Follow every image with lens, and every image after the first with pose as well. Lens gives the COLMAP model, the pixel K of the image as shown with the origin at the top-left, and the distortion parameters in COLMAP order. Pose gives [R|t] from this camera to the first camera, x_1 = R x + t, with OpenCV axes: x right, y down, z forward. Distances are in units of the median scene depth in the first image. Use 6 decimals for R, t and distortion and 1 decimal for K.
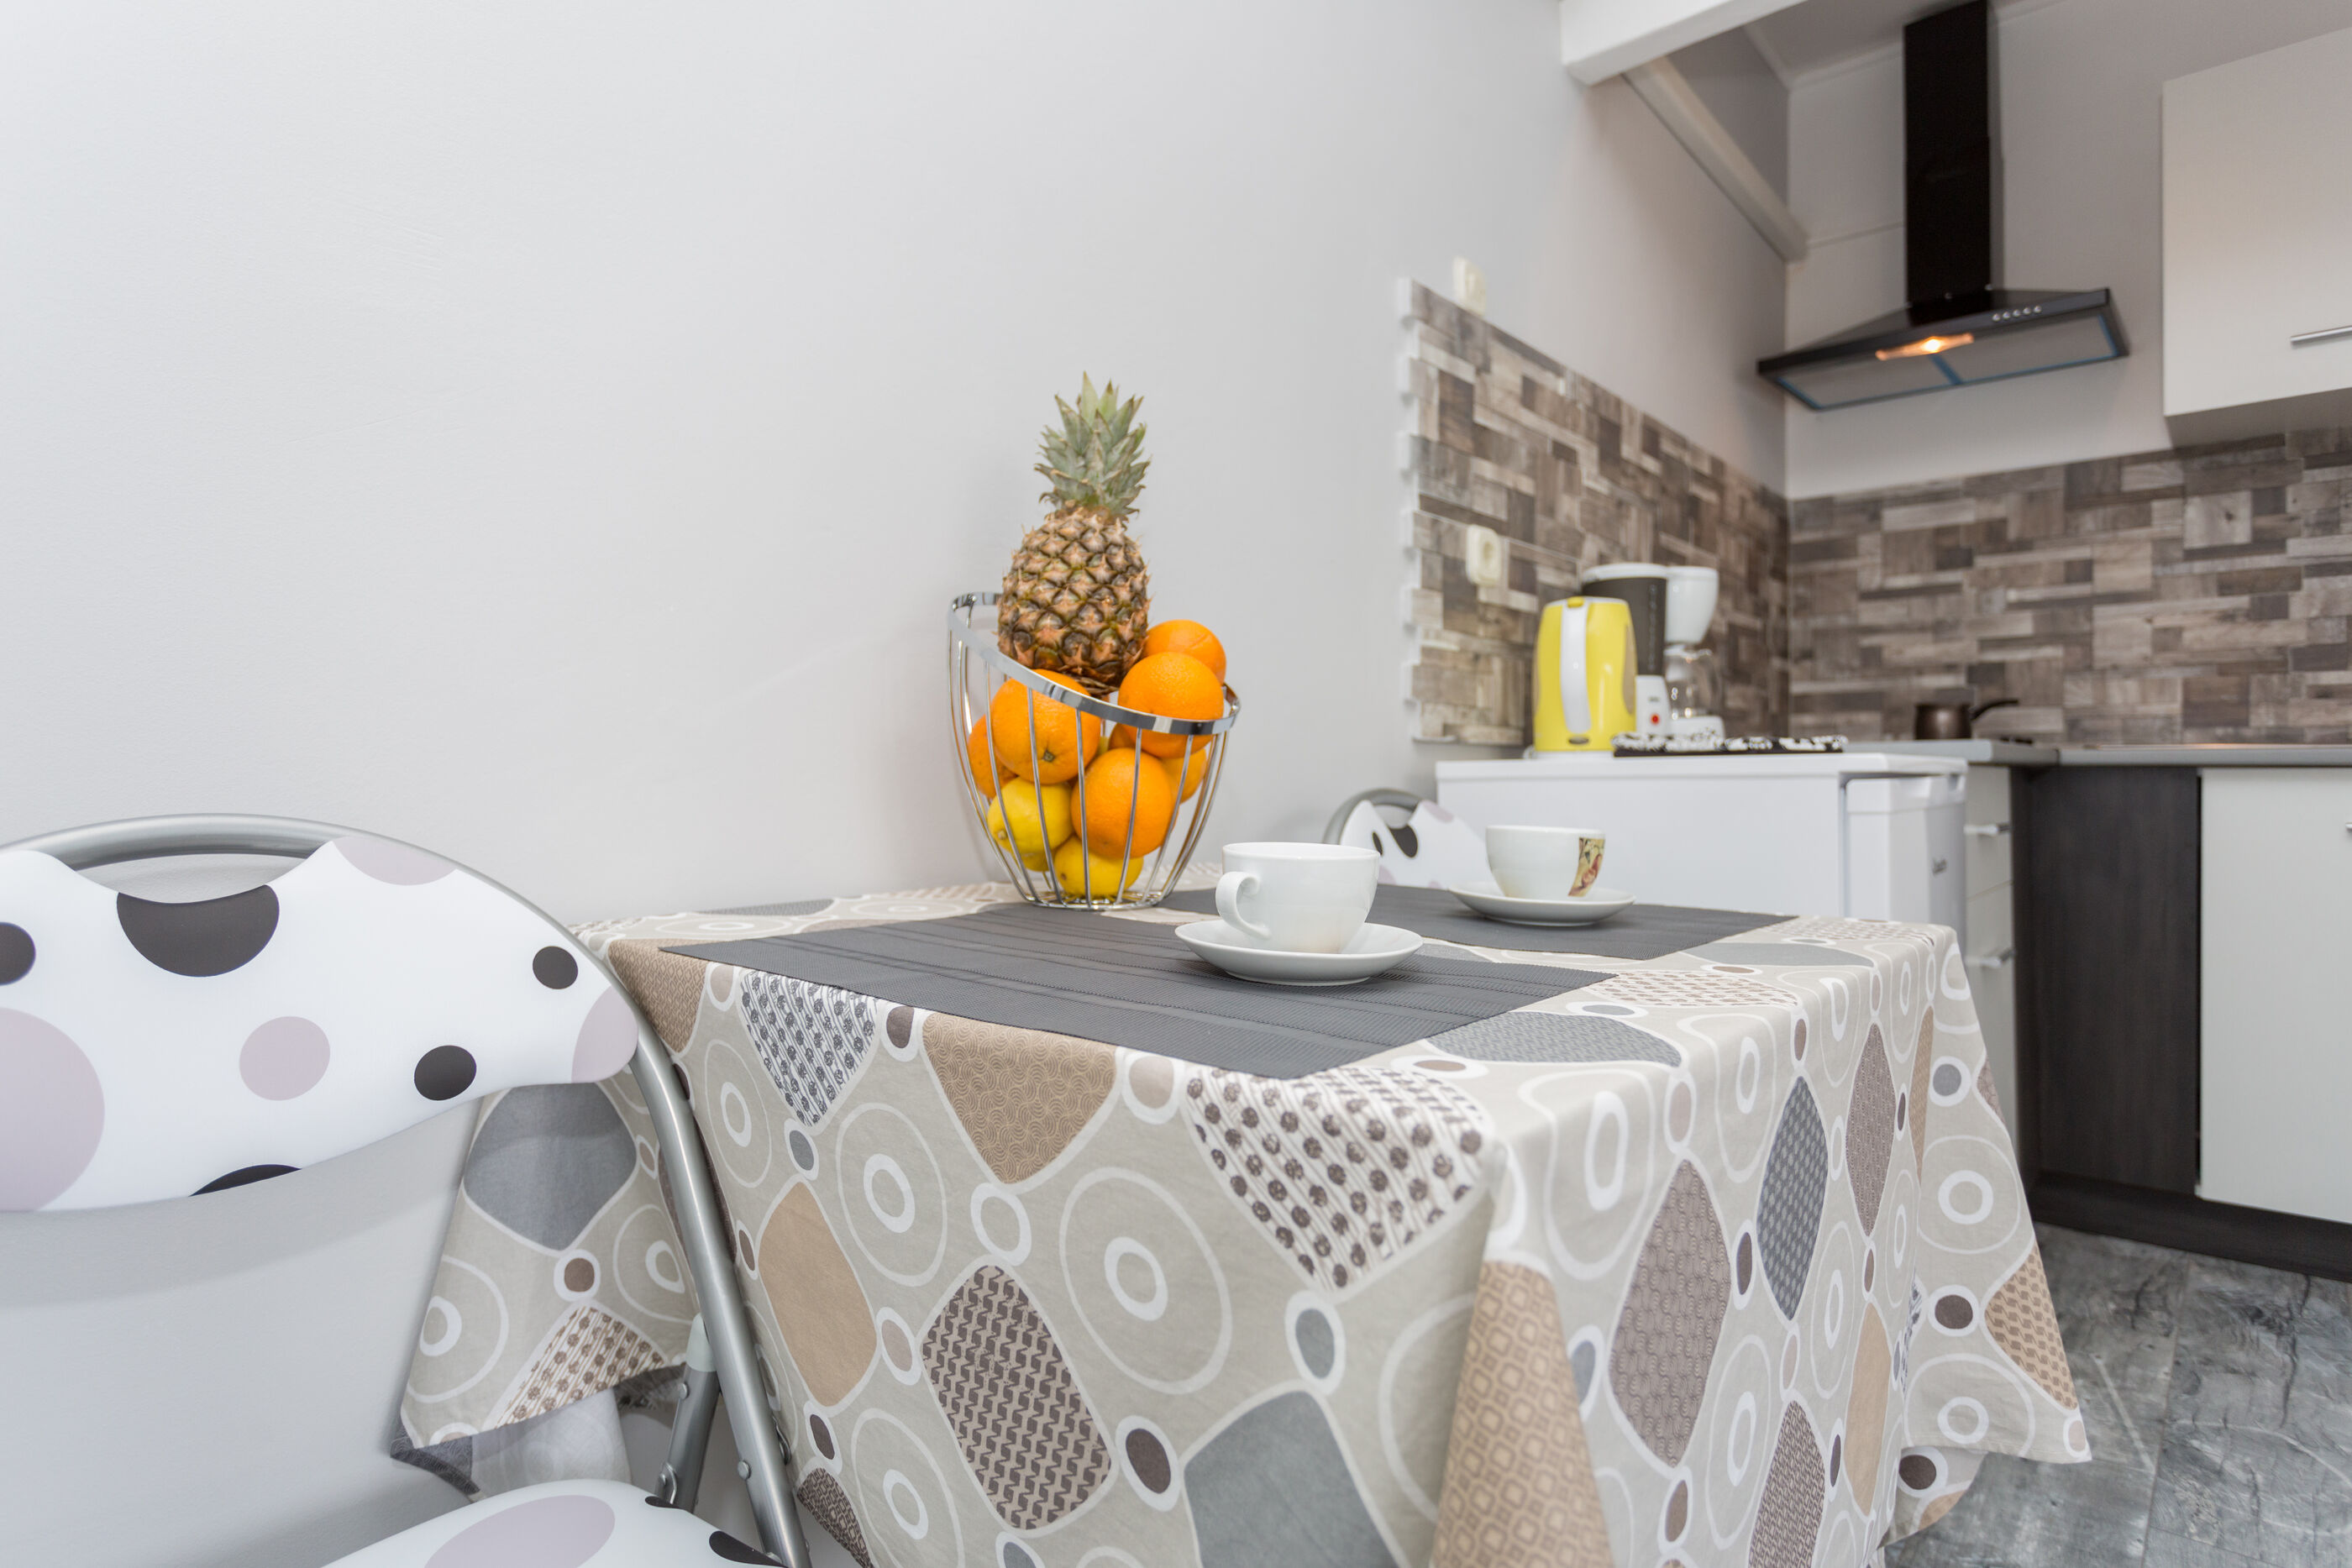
lens RADIAL K [[1269.1, 0, 1160.8], [0, 1269.1, 780.8], [0, 0, 1]] dist [-0.003098, 0.004329]
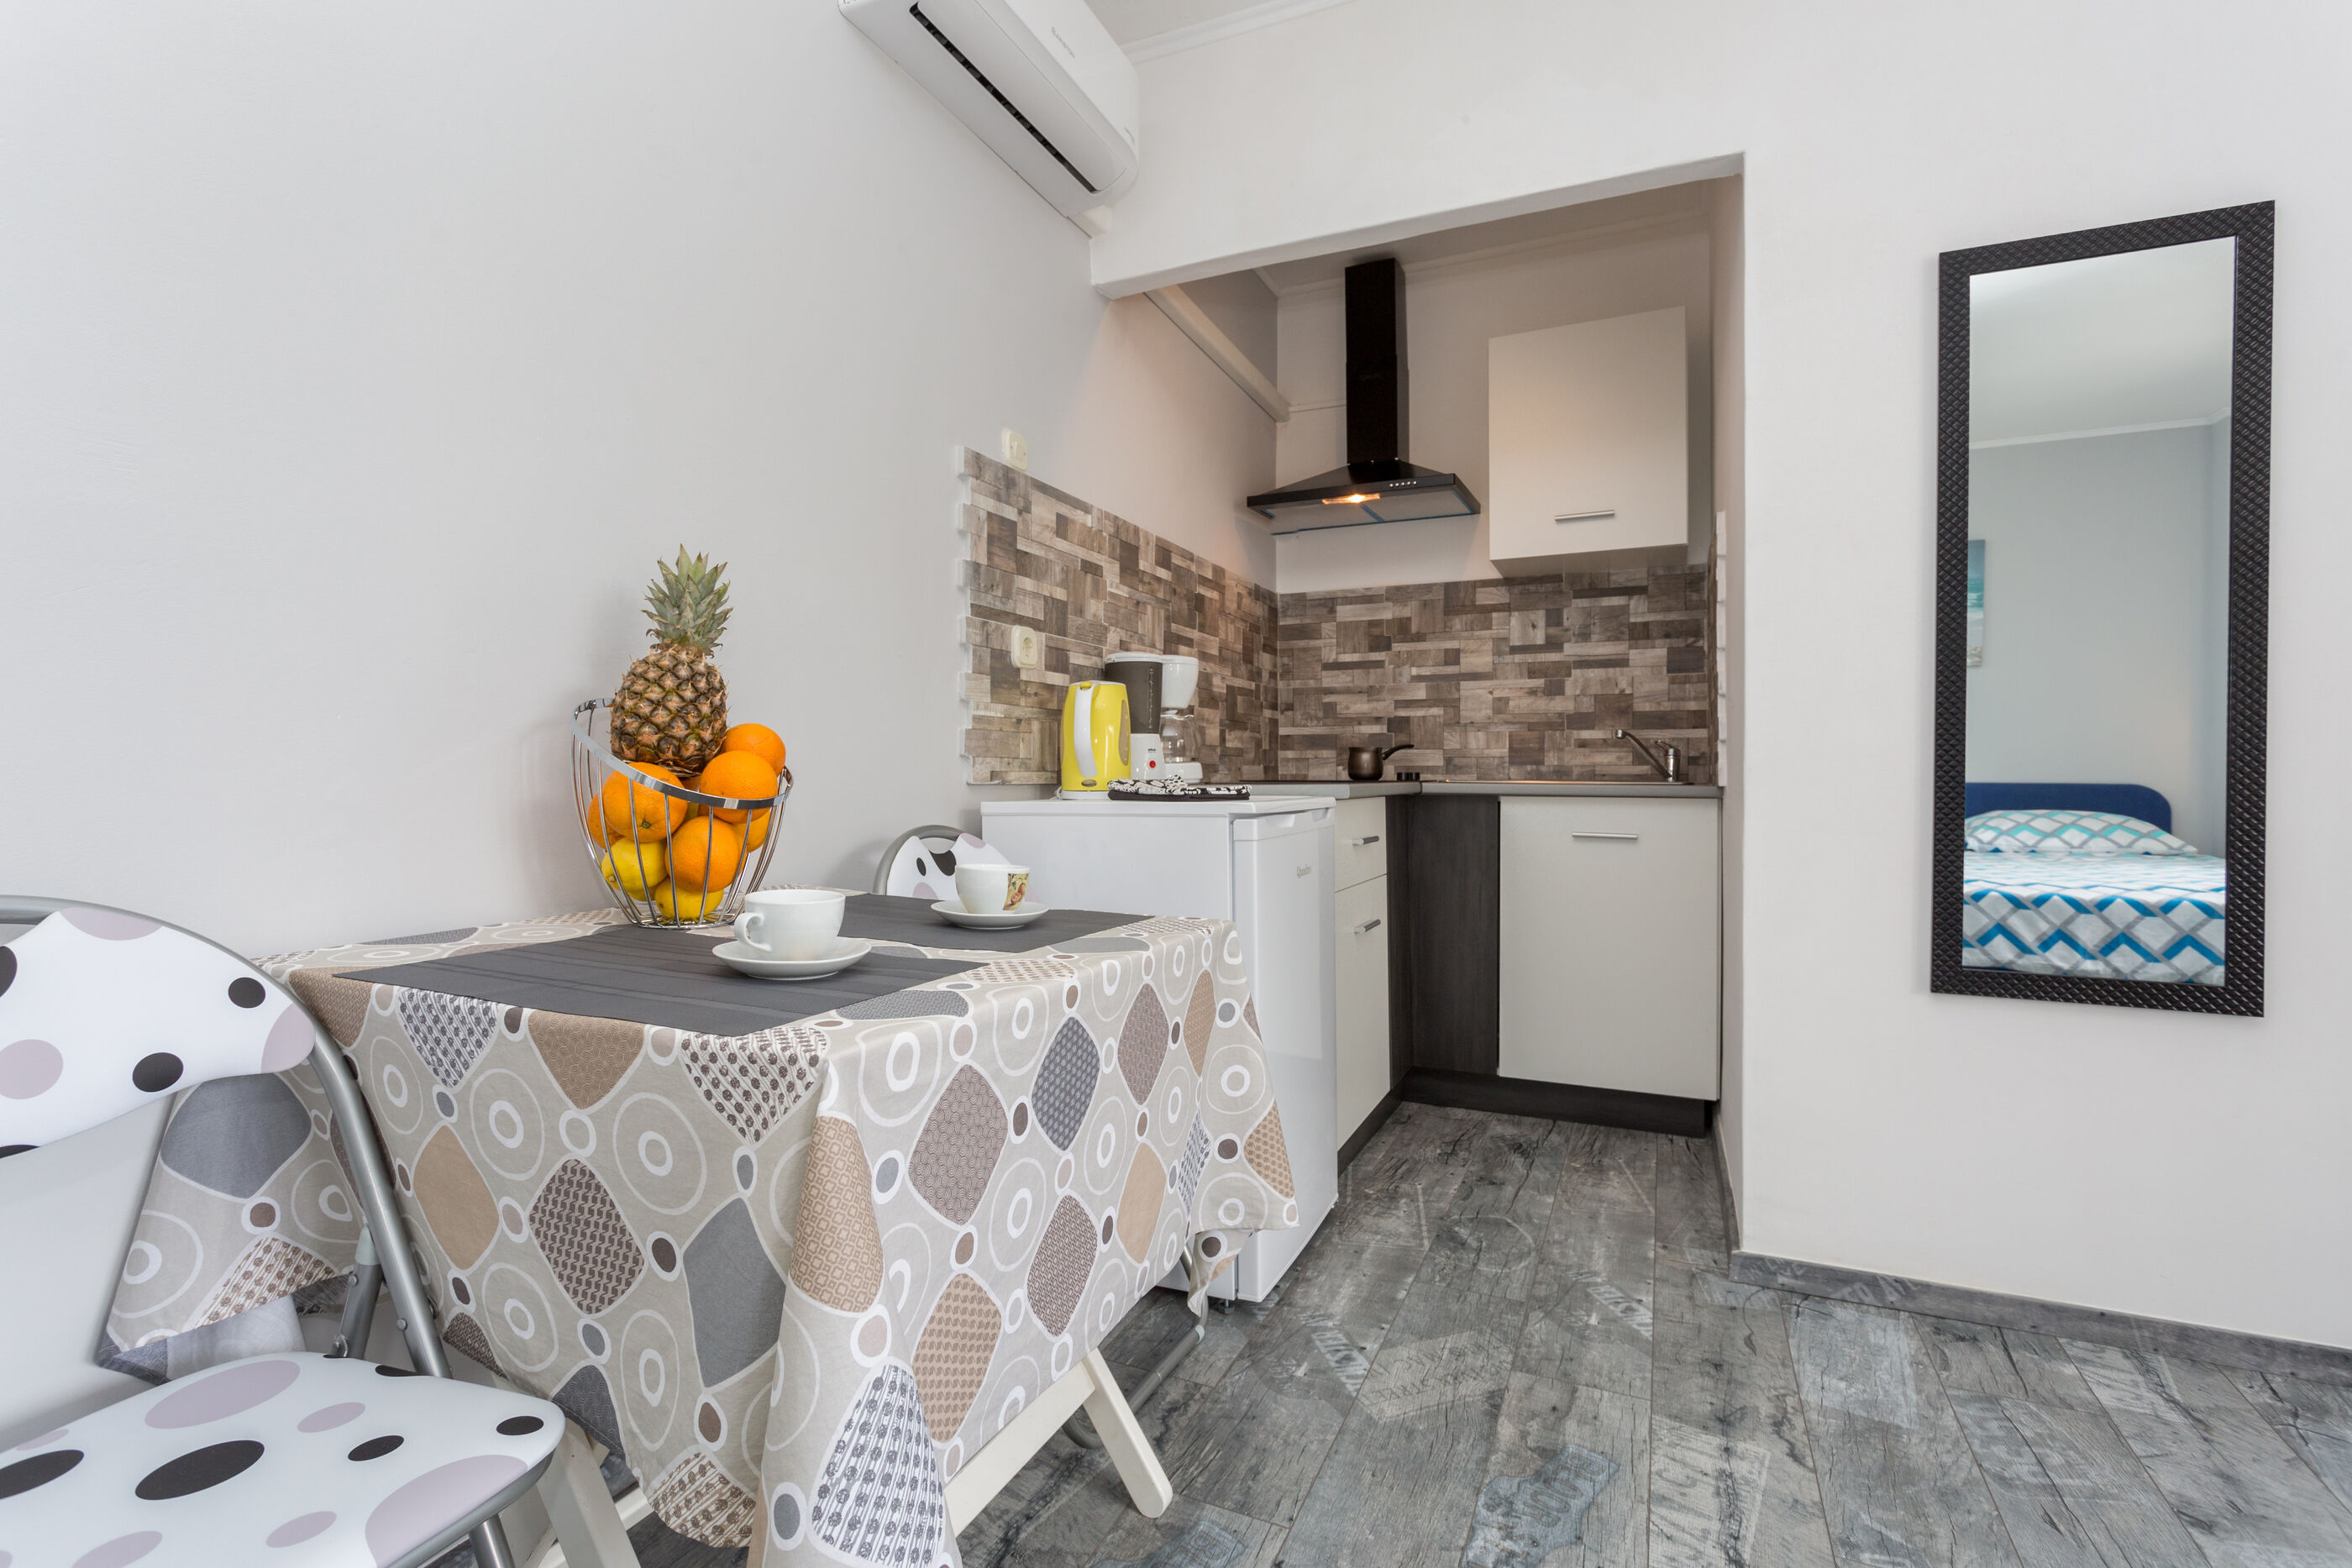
lens RADIAL K [[1101.2, 0, 1162.2], [0, 1101.2, 781.8], [0, 0, 1]] dist [-0.003515, 0.003227]
pose [[0.958761, -0.000520, 0.284215, 0.082444], [-0.000437, 0.999994, 0.003304, -0.050200], [-0.284215, -0.003292, 0.958755, -0.252532]]
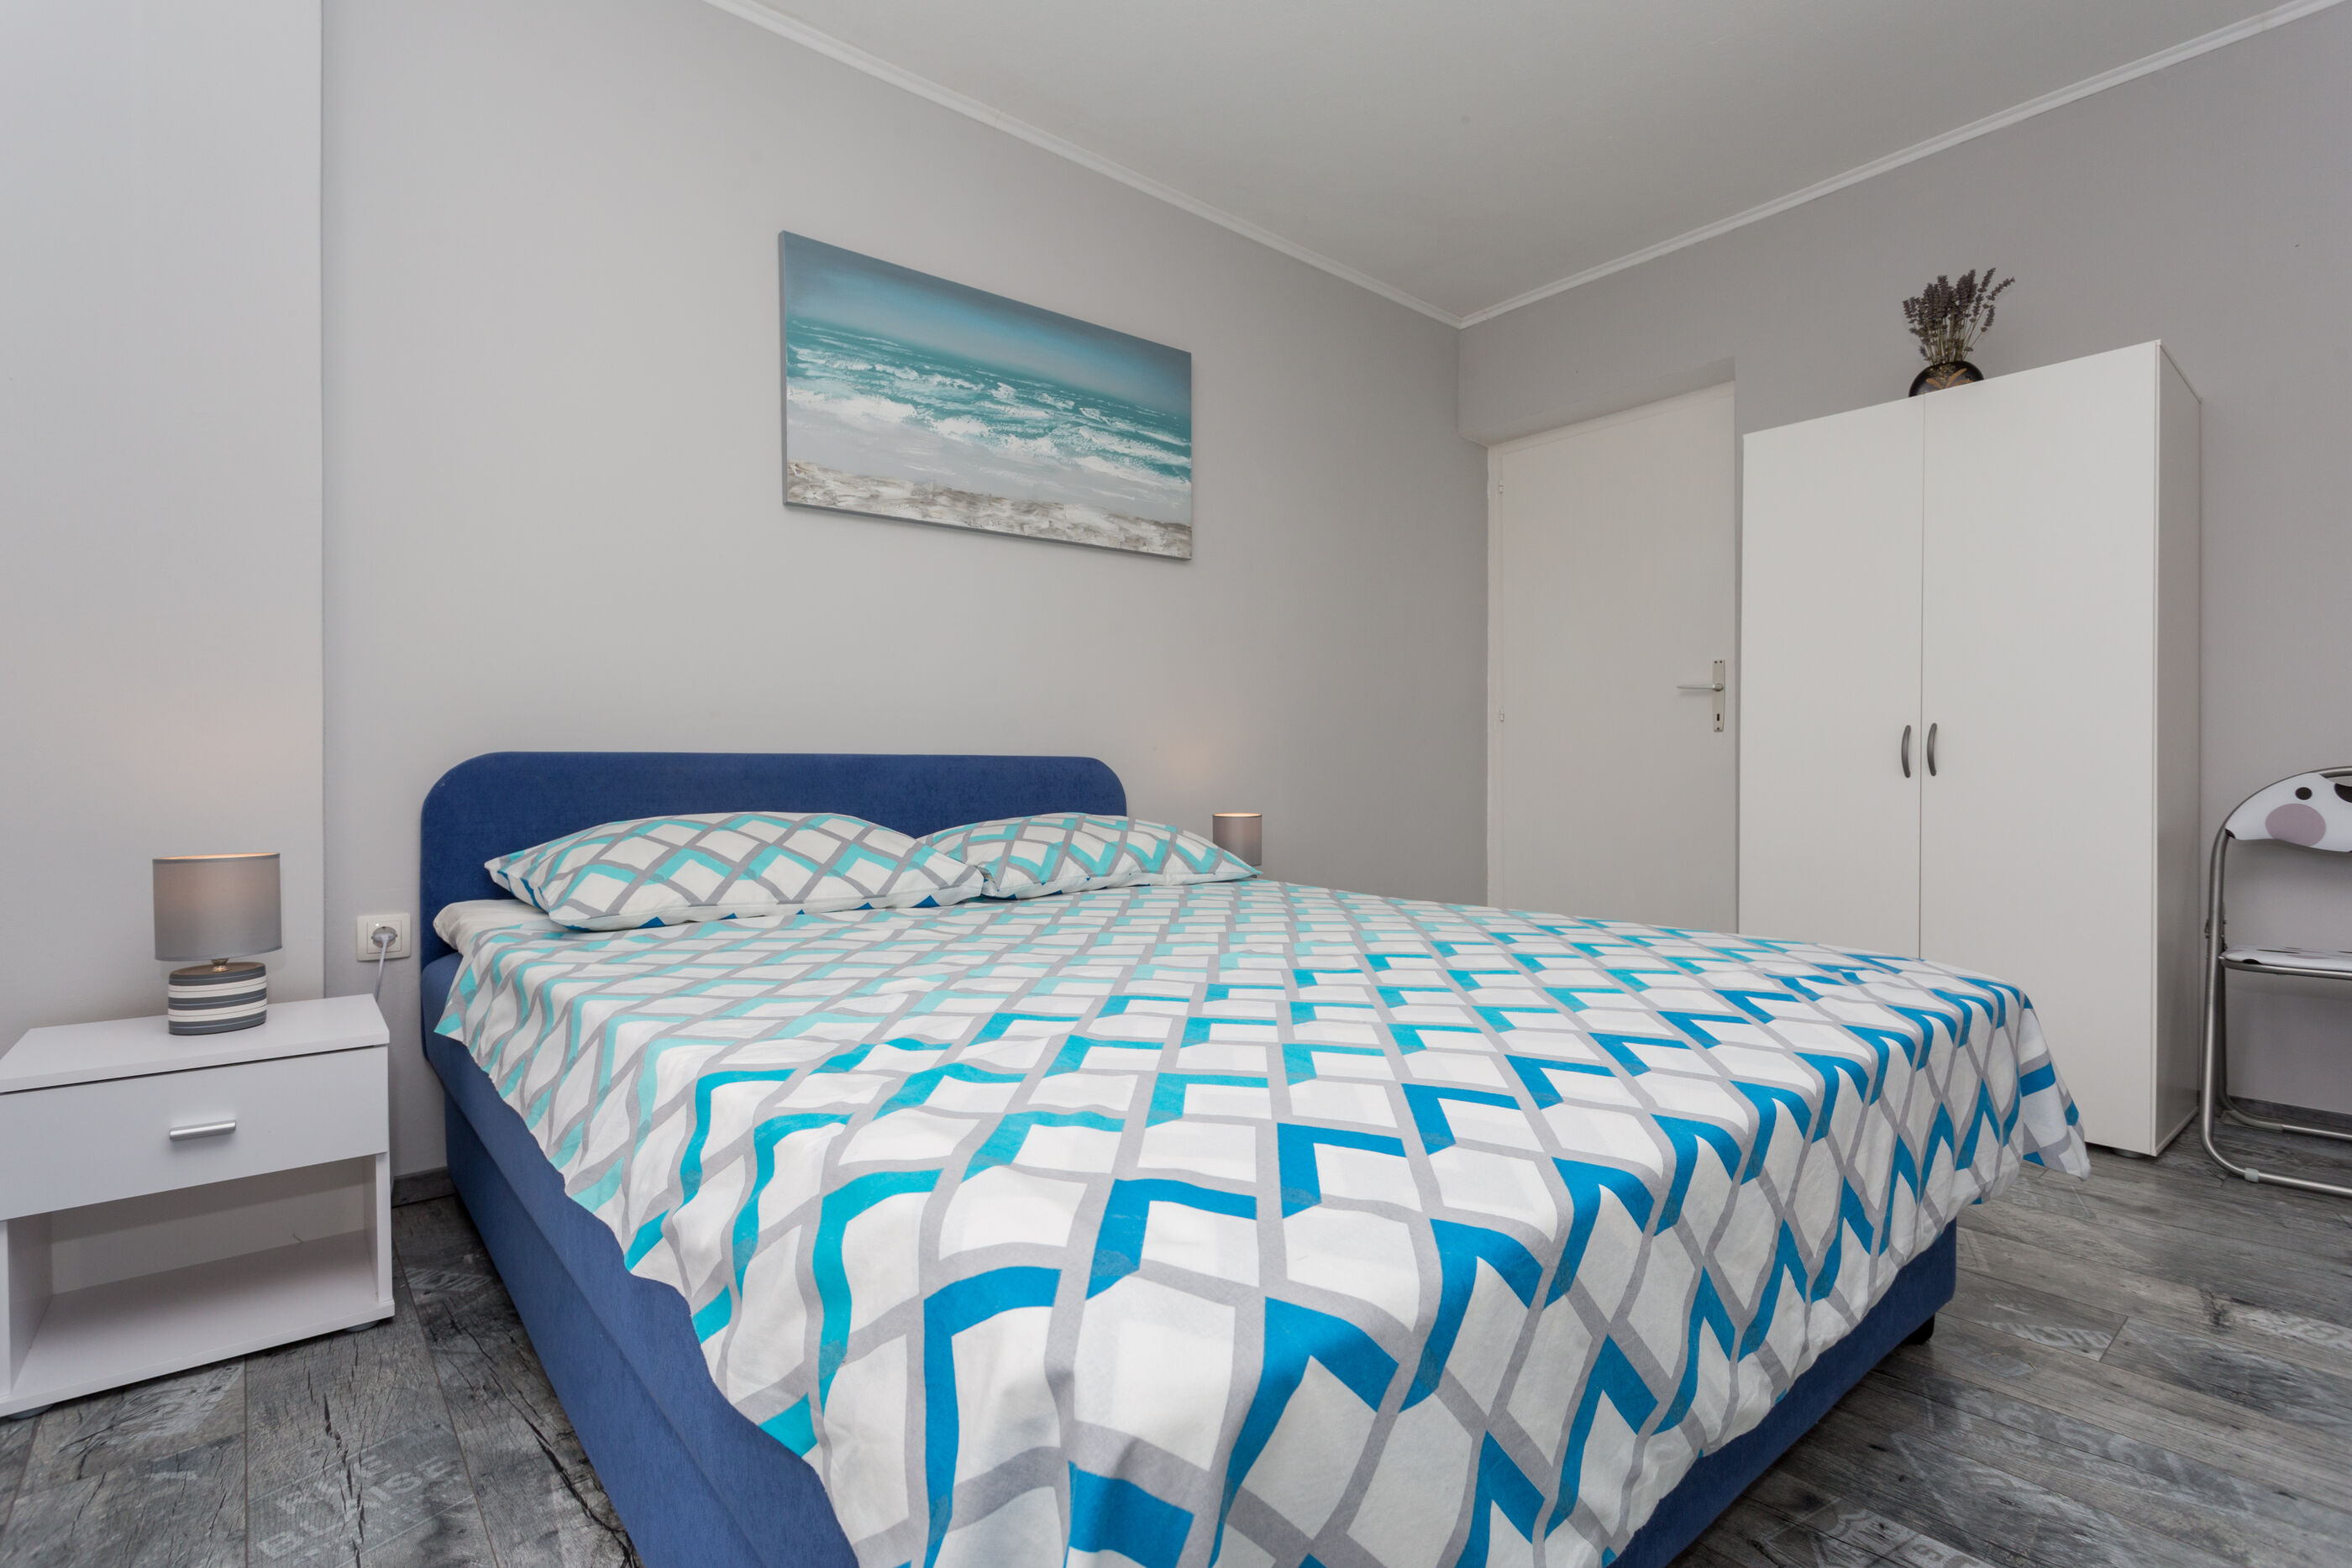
lens RADIAL K [[1101.2, 0, 1163.2], [0, 1101.2, 777.3], [0, 0, 1]] dist [-0.003515, 0.003227]
pose [[-0.155334, 0.004895, -0.987850, 1.633411], [-0.001639, 0.999985, 0.005213, 0.026091], [0.987861, 0.002429, -0.155324, -1.105163]]
